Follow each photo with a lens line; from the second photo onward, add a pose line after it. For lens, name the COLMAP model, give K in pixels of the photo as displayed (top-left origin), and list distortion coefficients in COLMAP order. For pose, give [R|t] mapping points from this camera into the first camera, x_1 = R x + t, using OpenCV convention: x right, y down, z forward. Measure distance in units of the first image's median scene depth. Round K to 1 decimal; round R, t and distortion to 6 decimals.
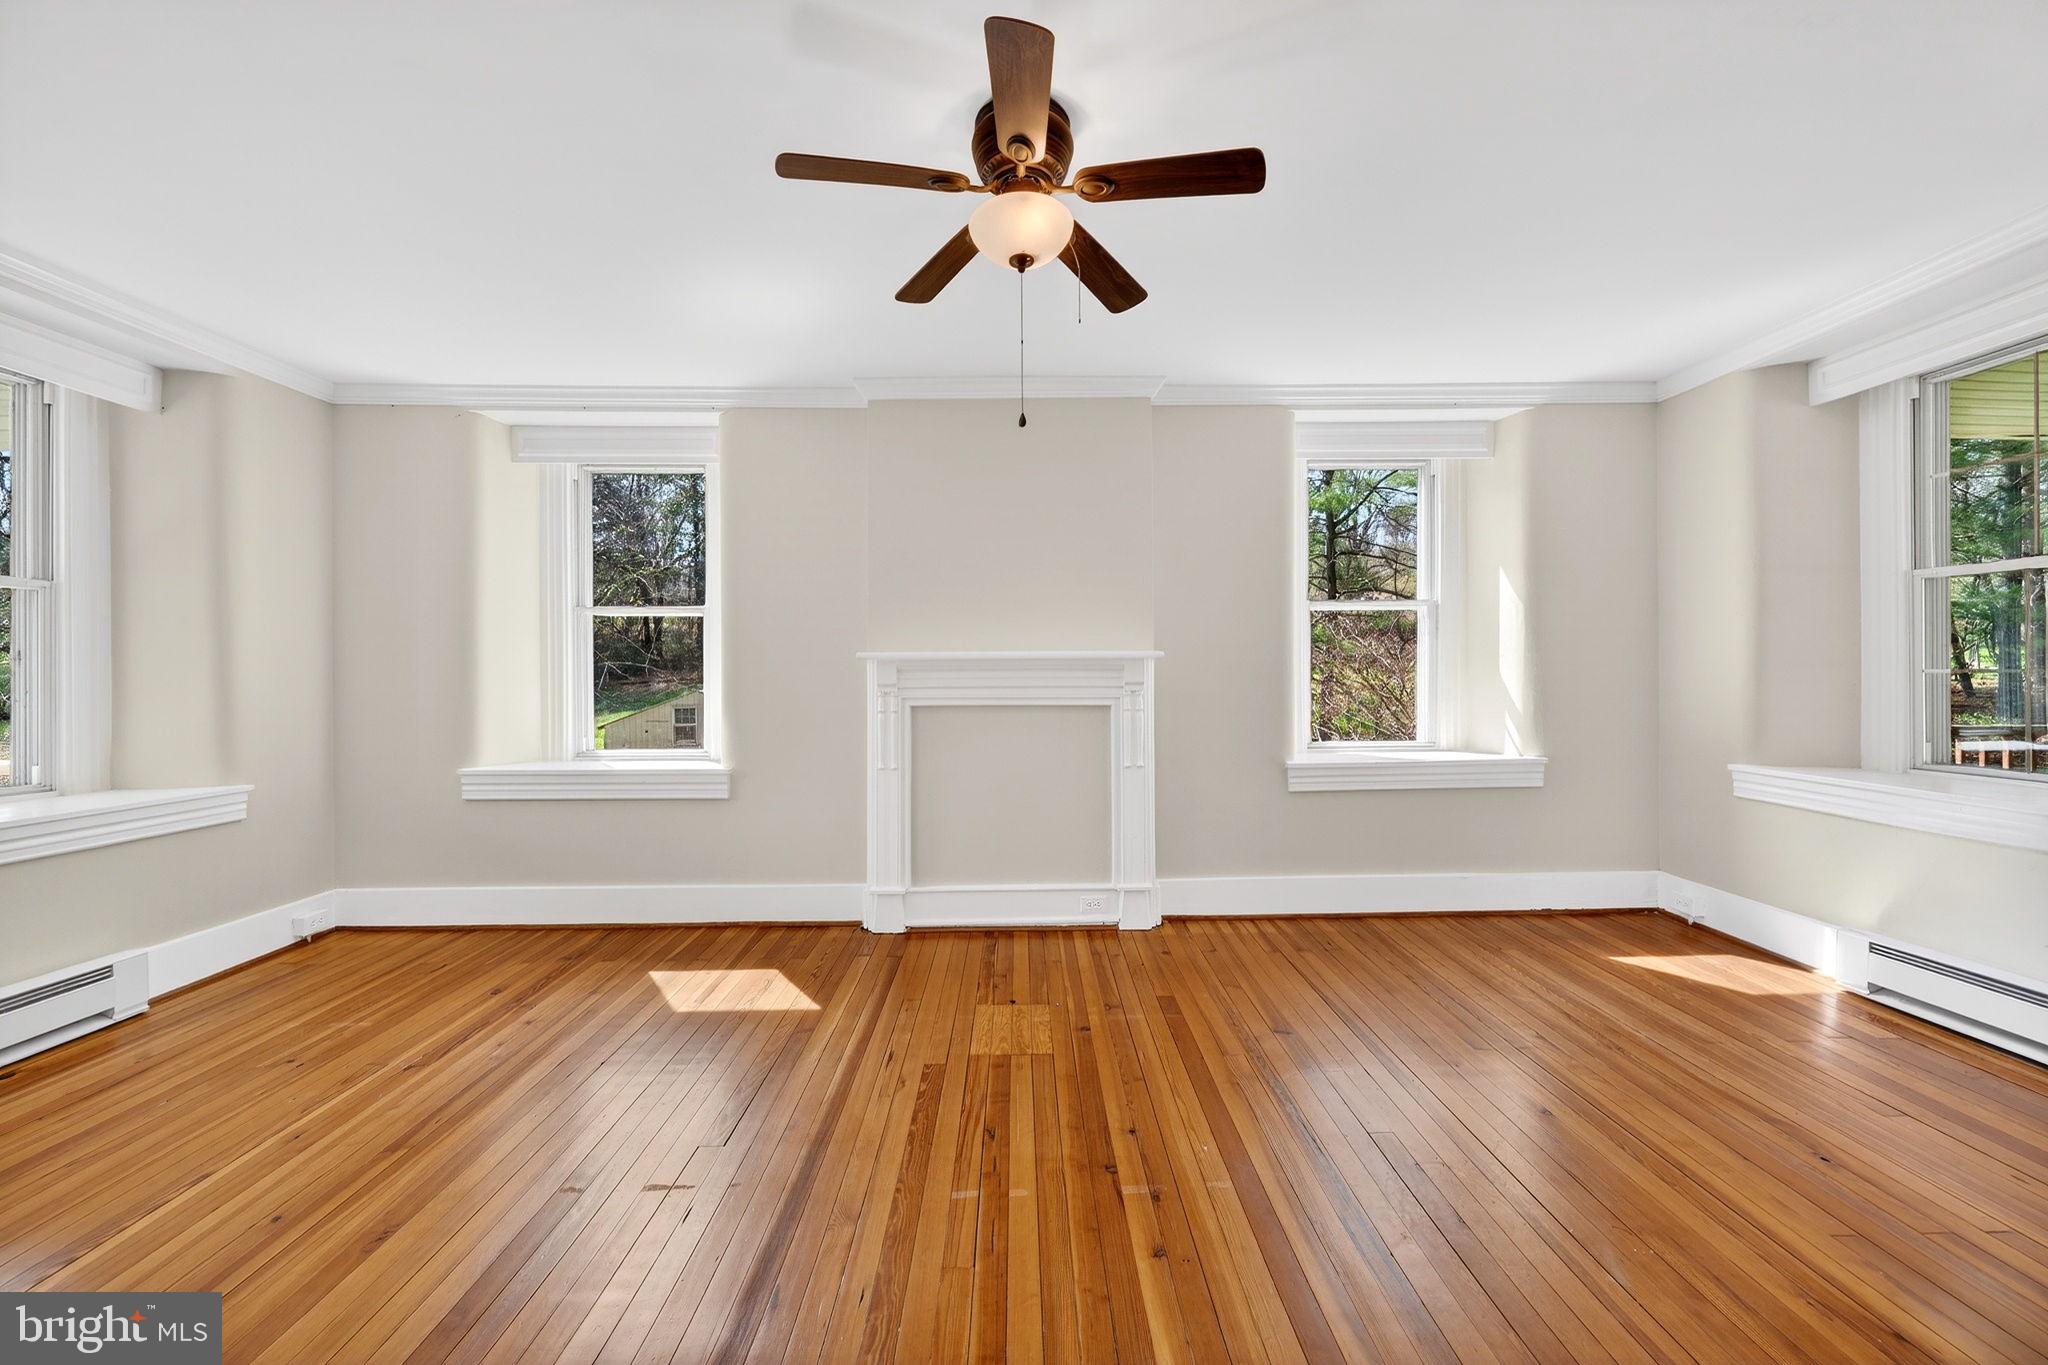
lens RADIAL K [[797.8, 0, 1026.9], [0, 797.8, 675.4], [0, 0, 1]] dist [0.000528, -0.000771]
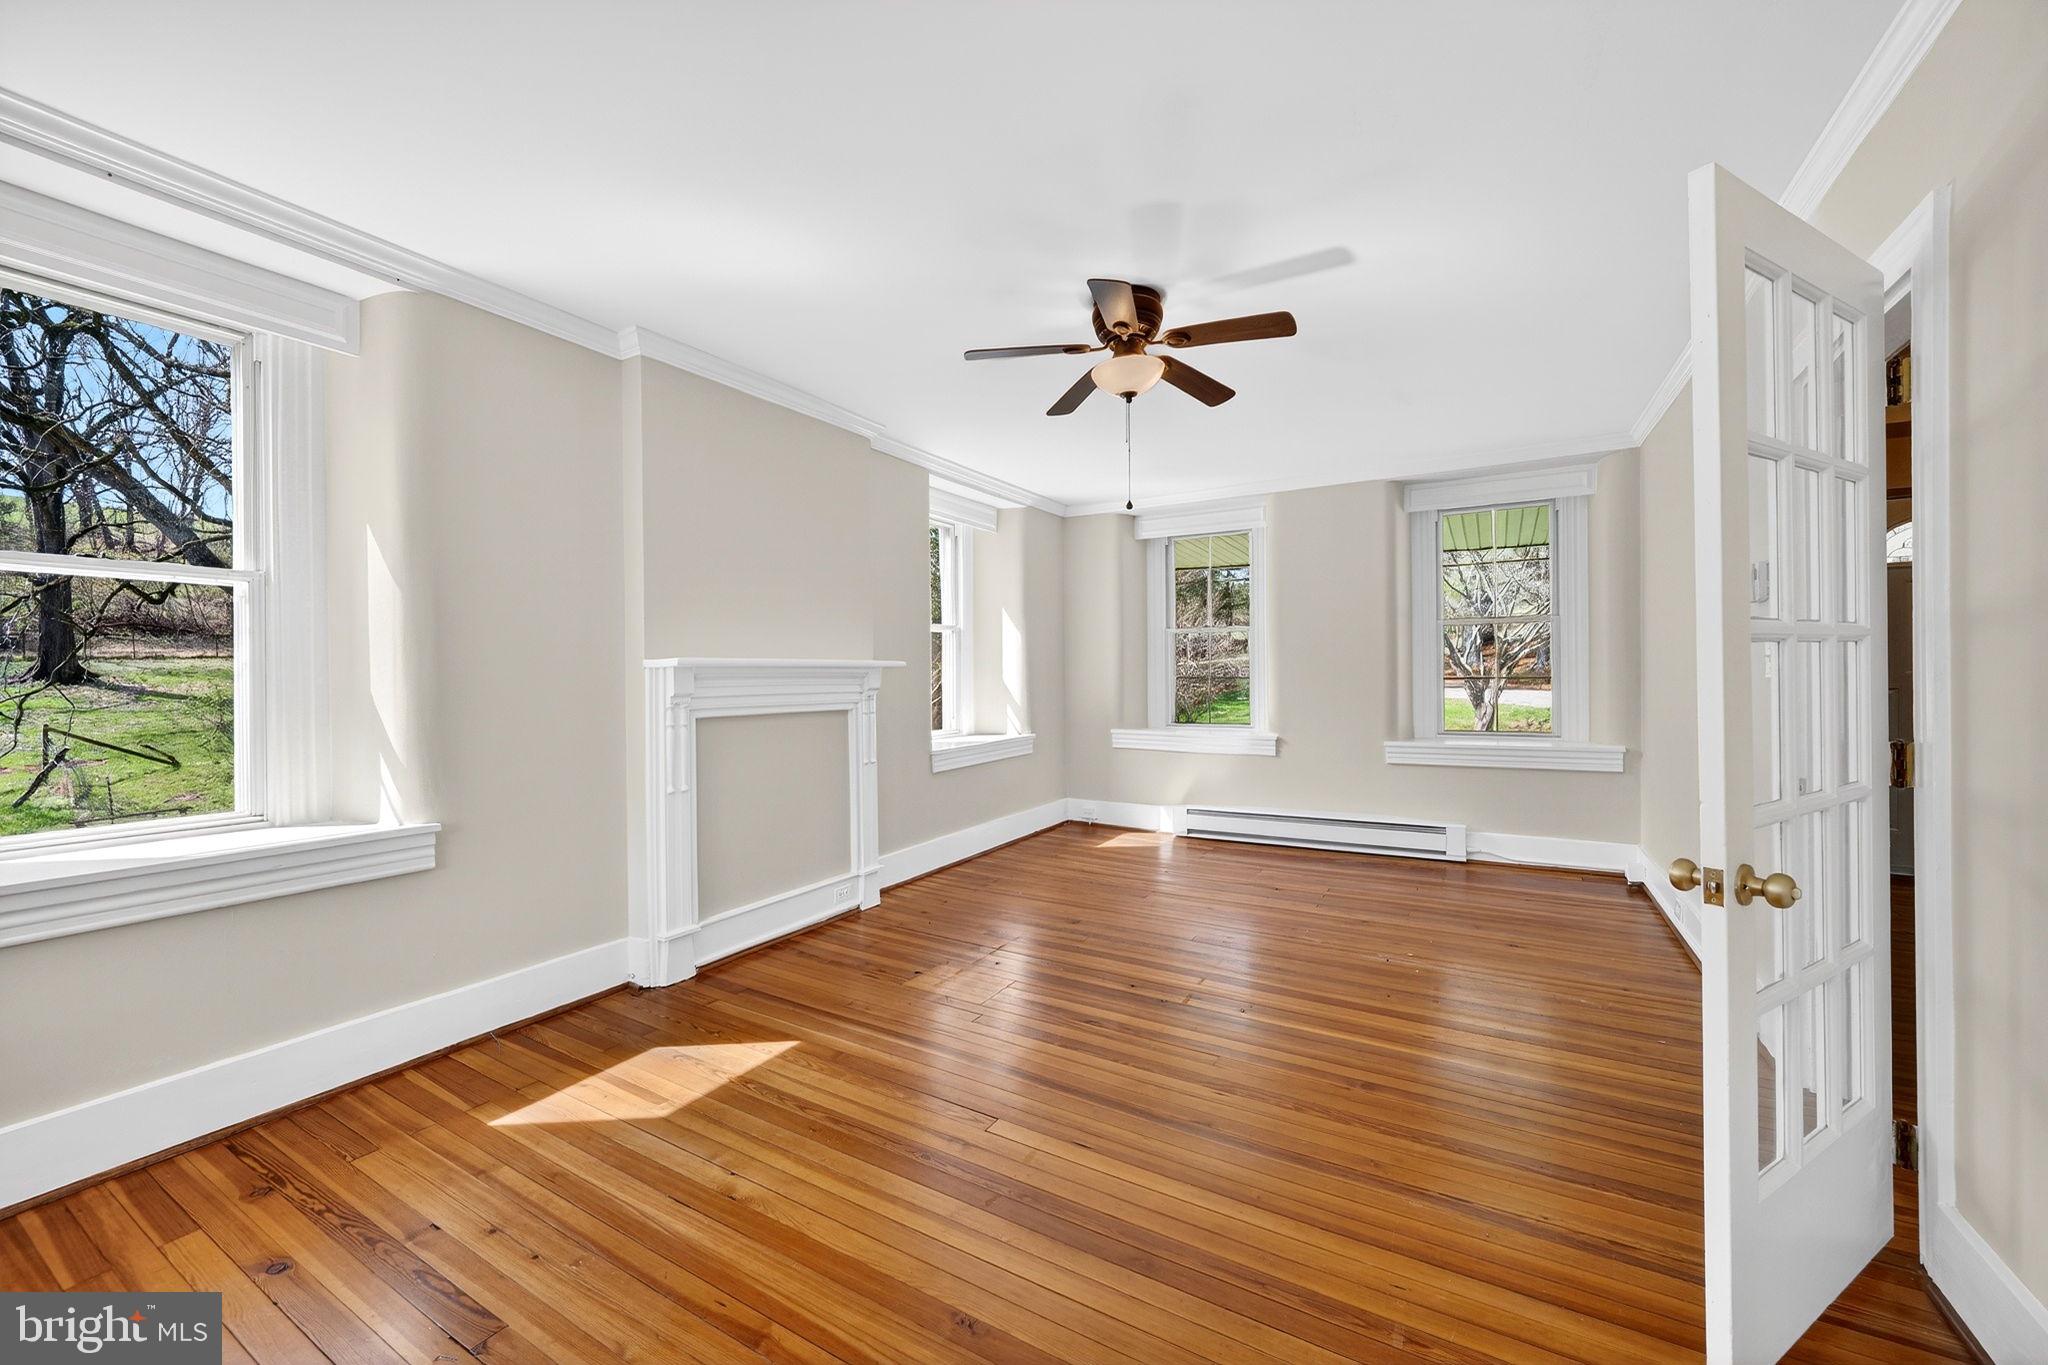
lens RADIAL K [[797.8, 0, 1020.3], [0, 797.8, 676.5], [0, 0, 1]] dist [0.000528, -0.000771]
pose [[0.511869, 0.002231, 0.859060, -0.734638], [0.004246, 0.999978, -0.005127, -0.001719], [-0.859053, 0.006272, 0.511849, 0.238094]]
